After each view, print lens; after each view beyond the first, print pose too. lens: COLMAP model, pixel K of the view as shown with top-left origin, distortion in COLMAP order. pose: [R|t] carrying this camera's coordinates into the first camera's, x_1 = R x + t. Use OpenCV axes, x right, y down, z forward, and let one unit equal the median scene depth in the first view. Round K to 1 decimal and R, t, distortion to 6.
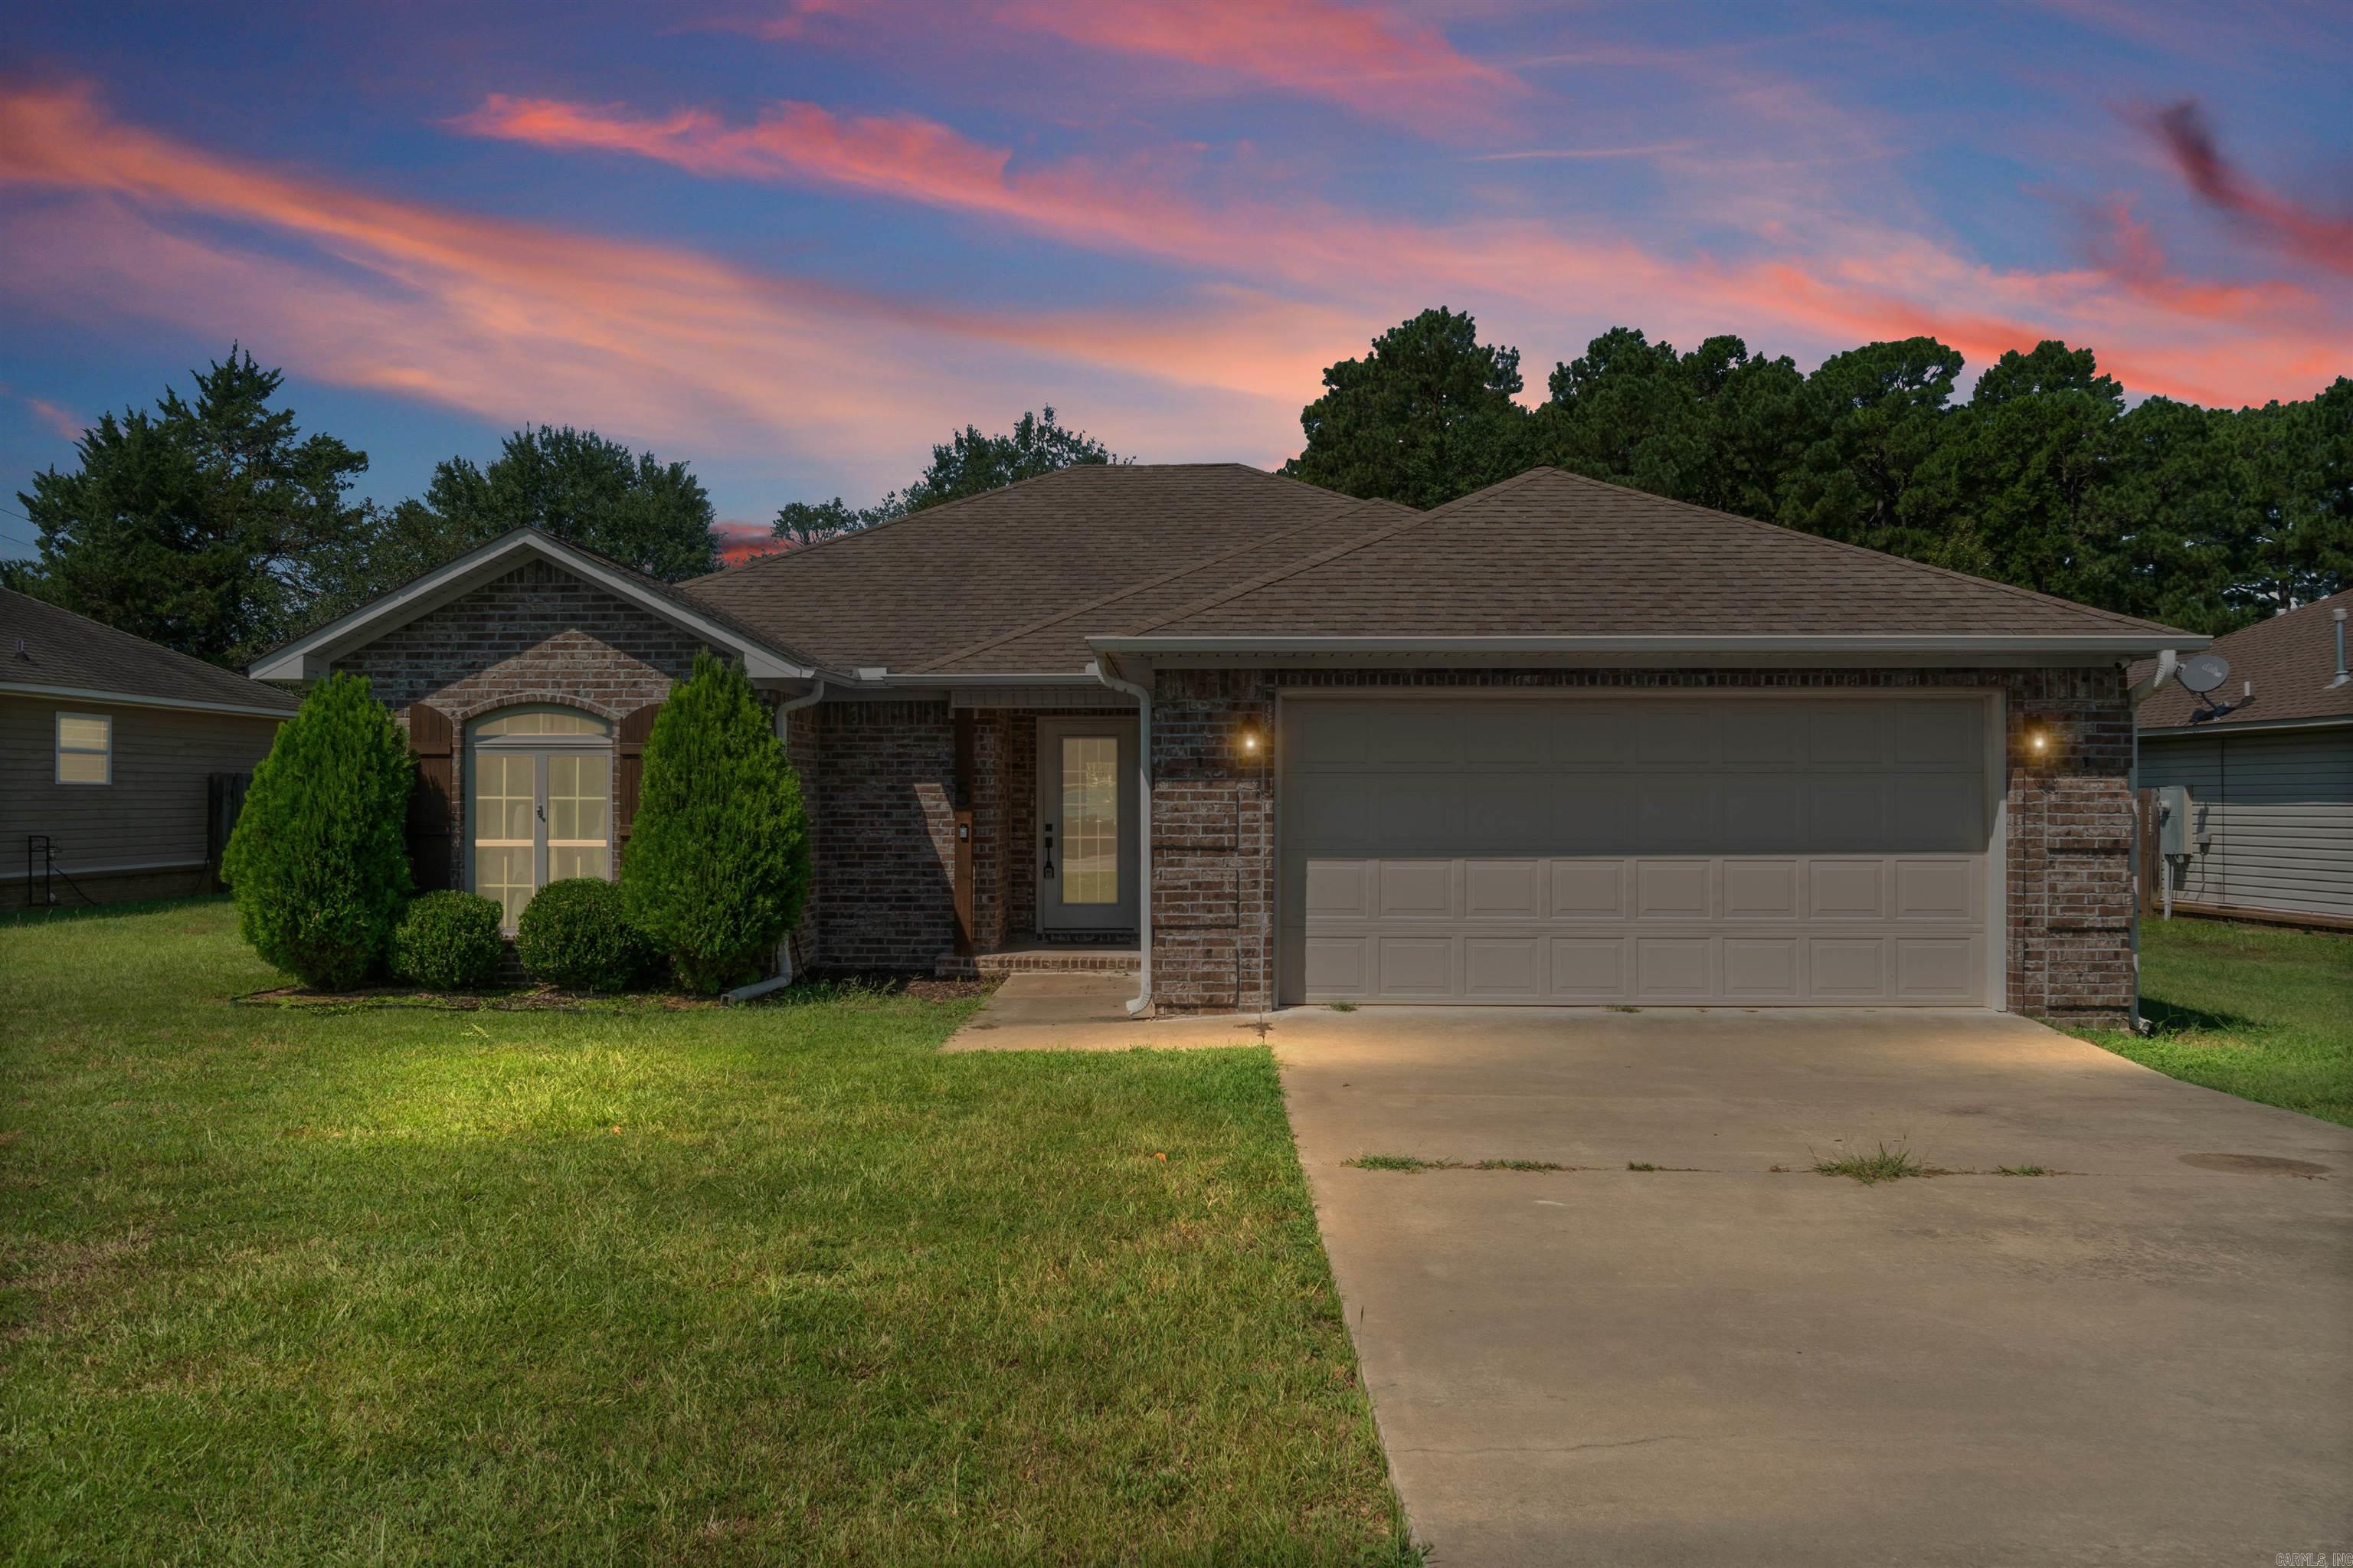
lens RADIAL K [[1791.2, 0, 1155.0], [0, 1791.2, 765.8], [0, 0, 1]] dist [0.000676, 0.001769]
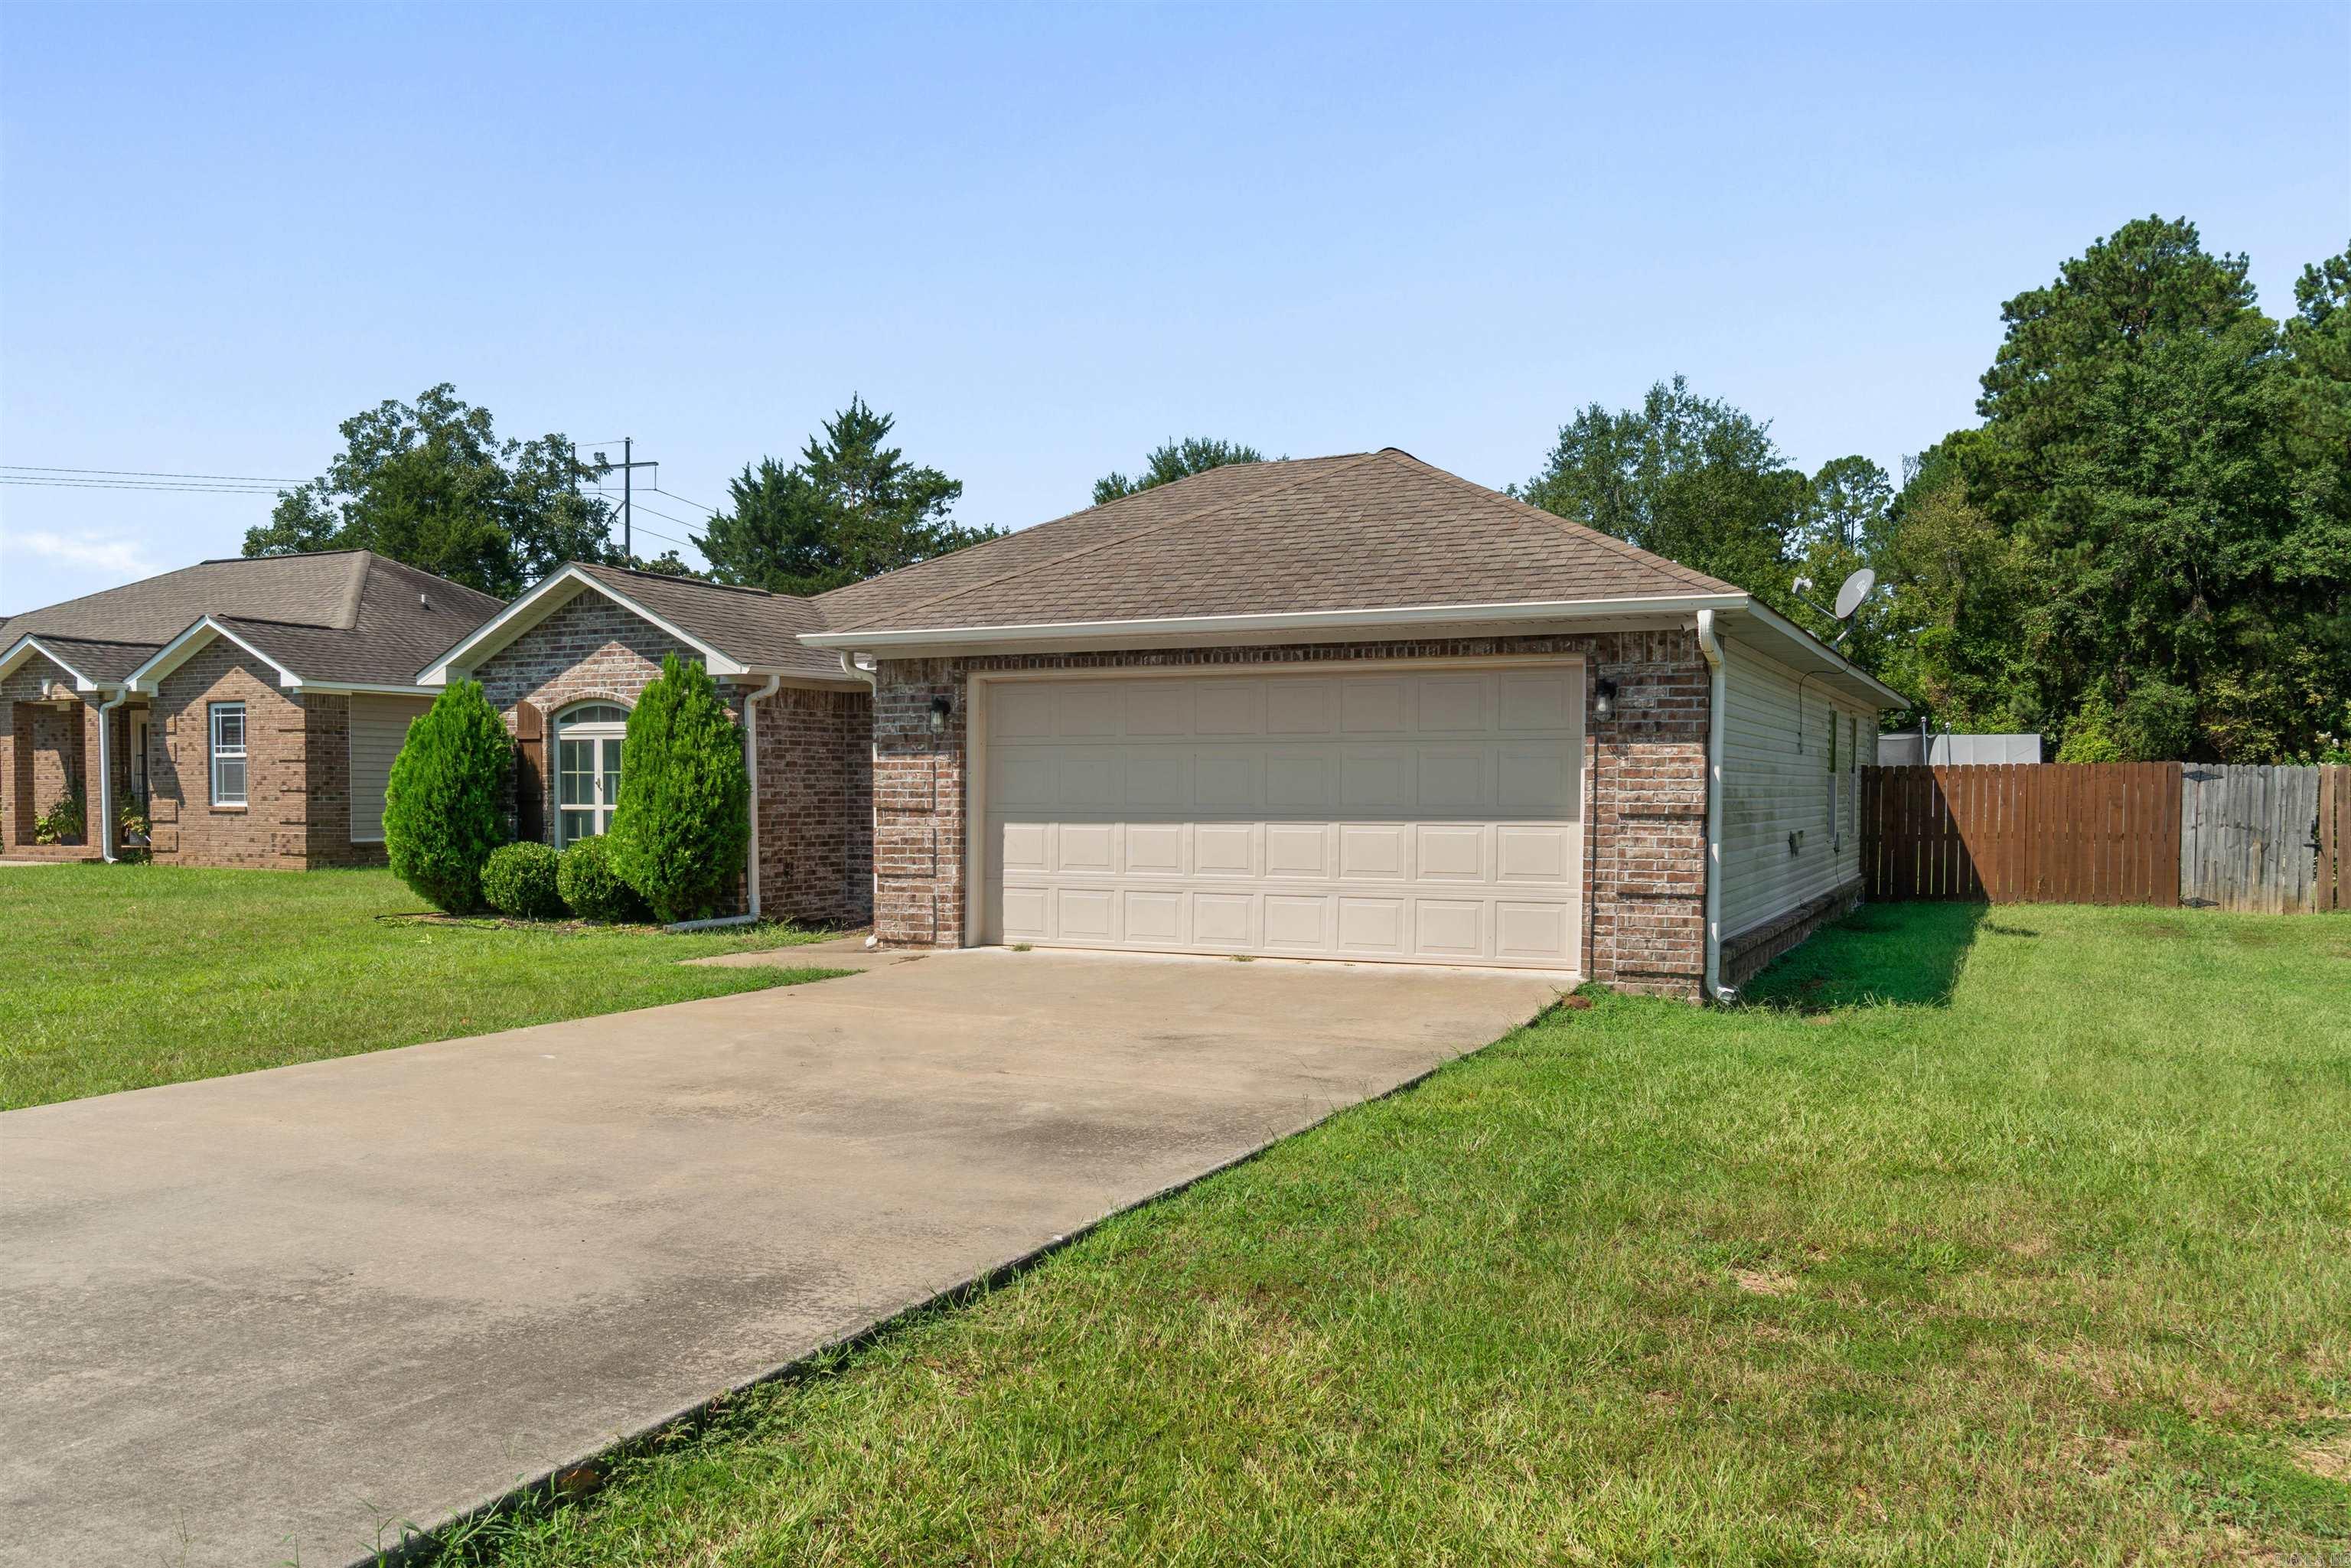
lens RADIAL K [[1789.6, 0, 1170.5], [0, 1789.6, 855.6], [0, 0, 1]] dist [0.000676, 0.001769]
pose [[0.912155, 0.015215, -0.409563, 0.603721], [0.008262, 0.998425, 0.055493, 0.010555], [0.409762, -0.054002, 0.910592, -0.010534]]
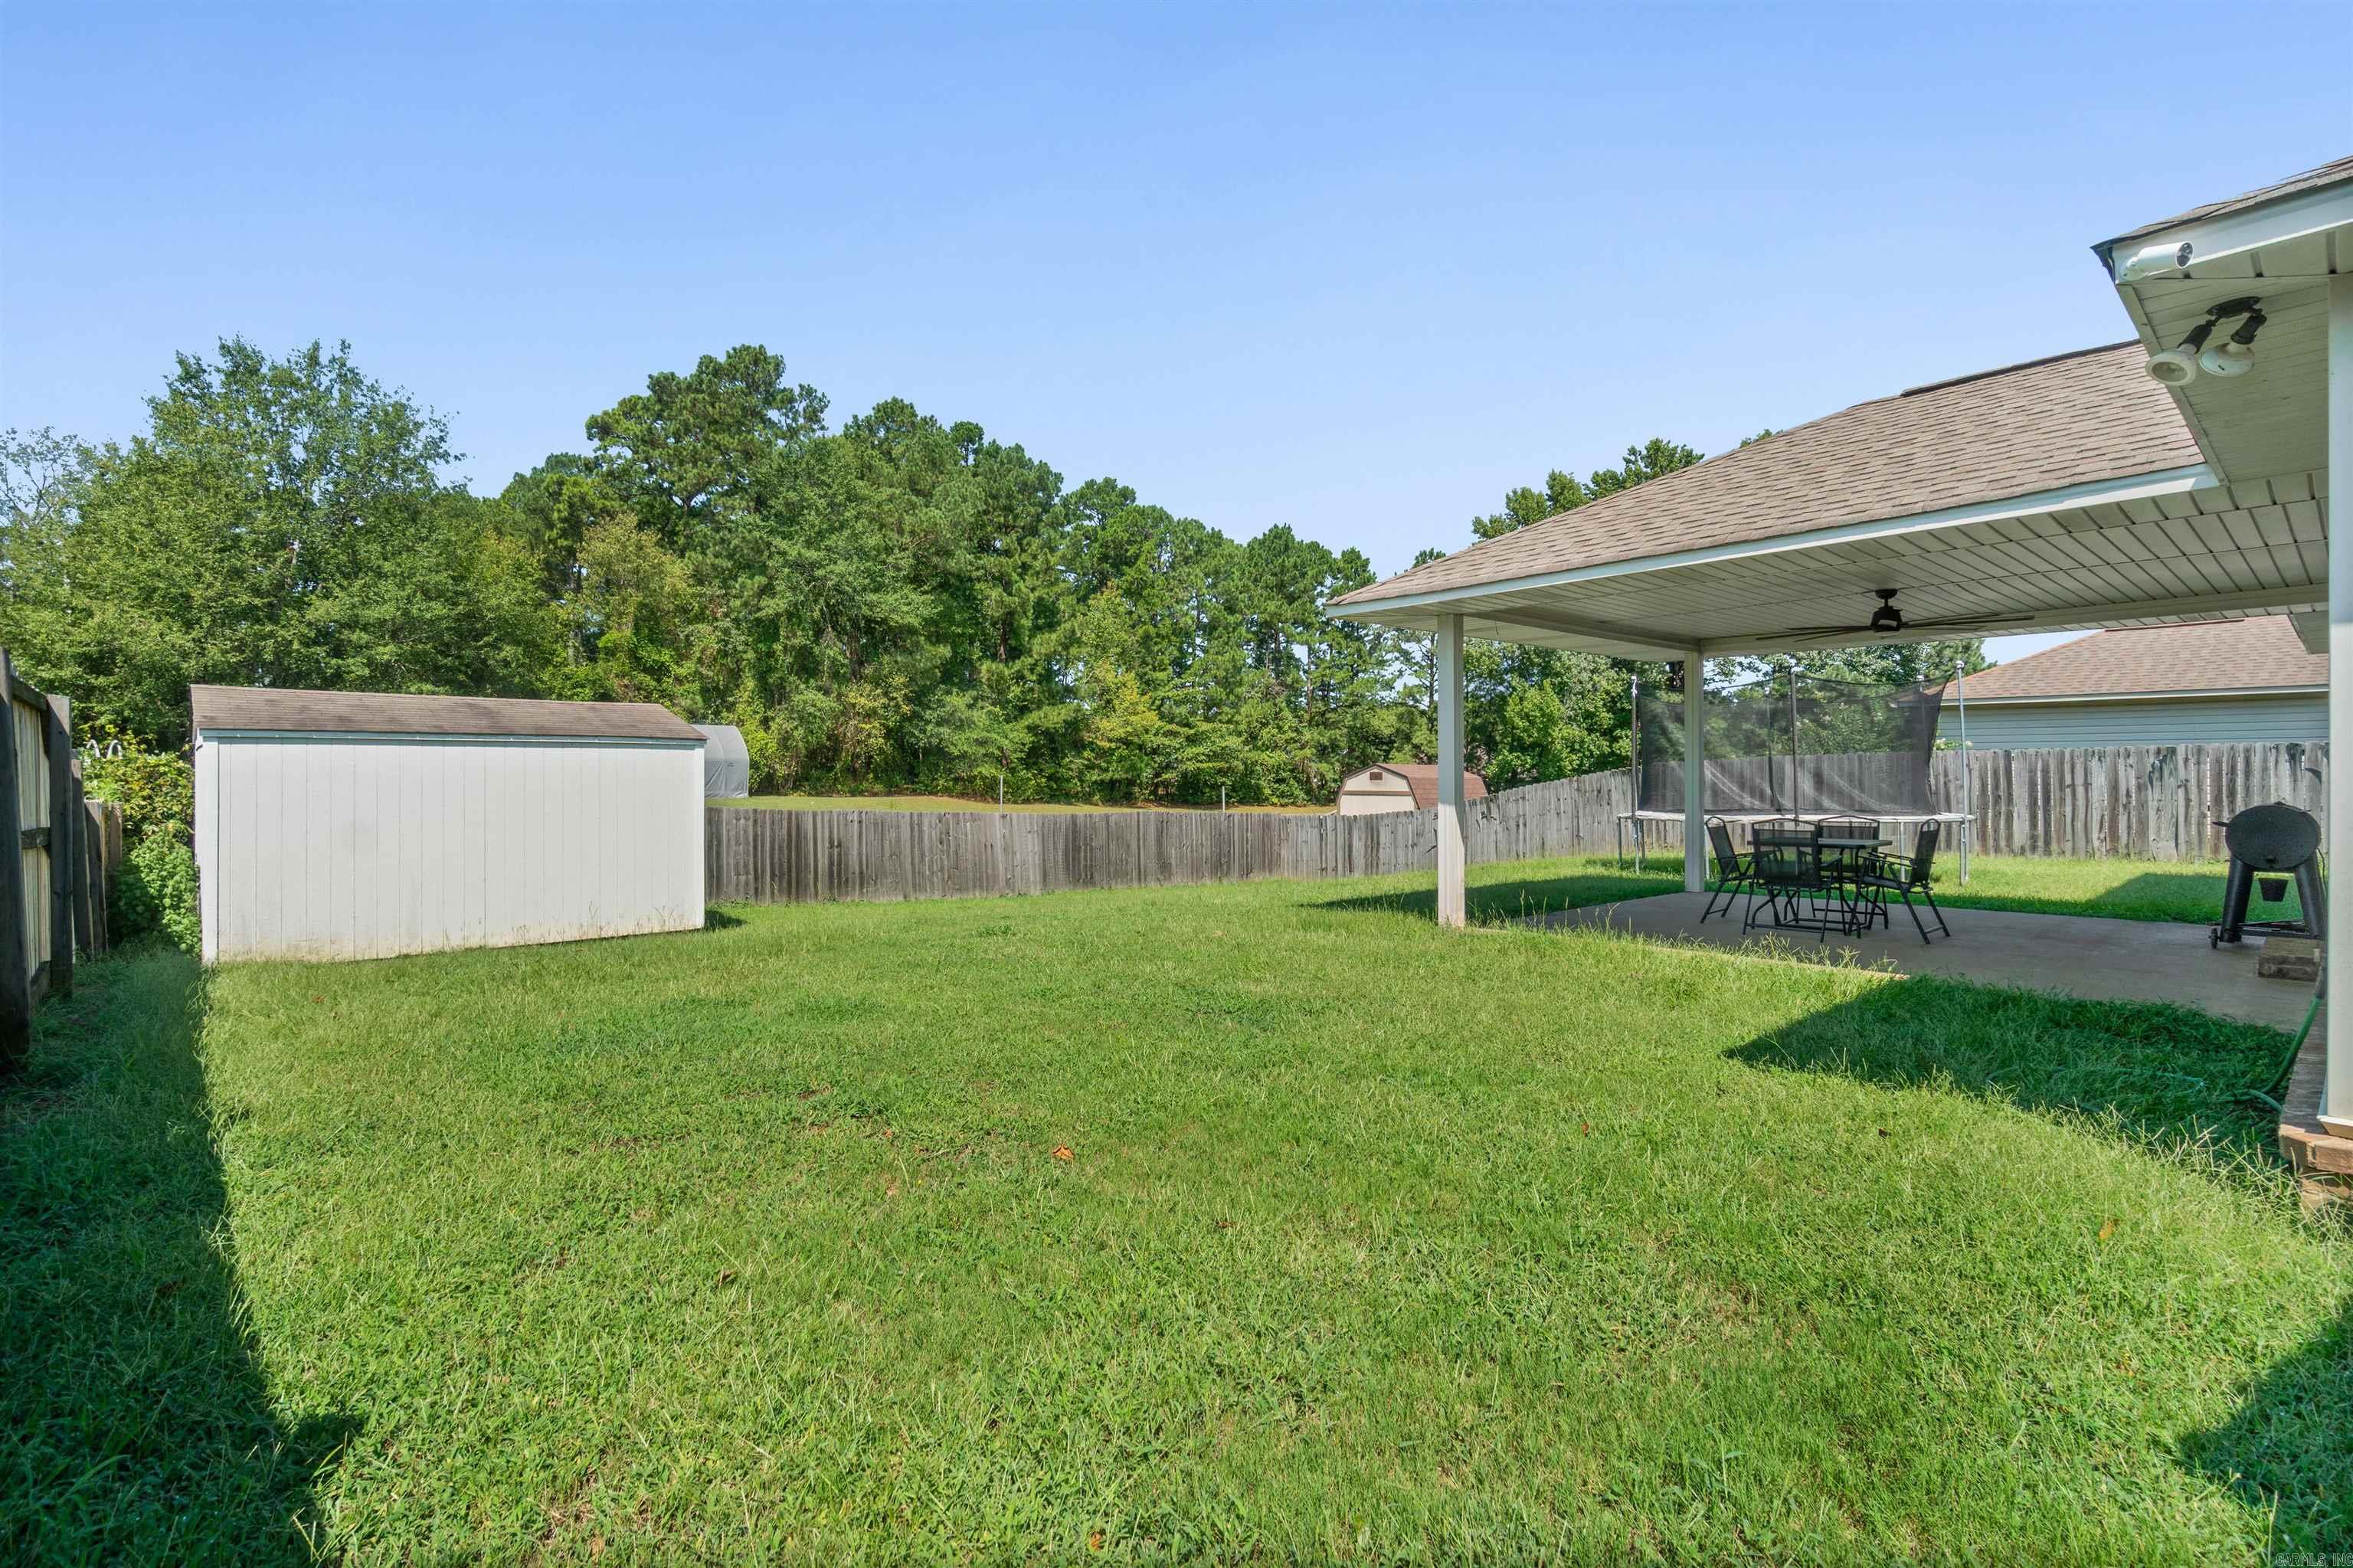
lens RADIAL K [[1076.7, 0, 1145.1], [0, 1076.7, 772.6], [0, 0, 1]] dist [-0.004295, -0.000074]
pose [[0.744725, -0.000713, 0.667371, -0.775059], [-0.012883, 0.999798, 0.015444, 0.058175], [-0.667247, -0.020099, 0.744565, 2.021501]]
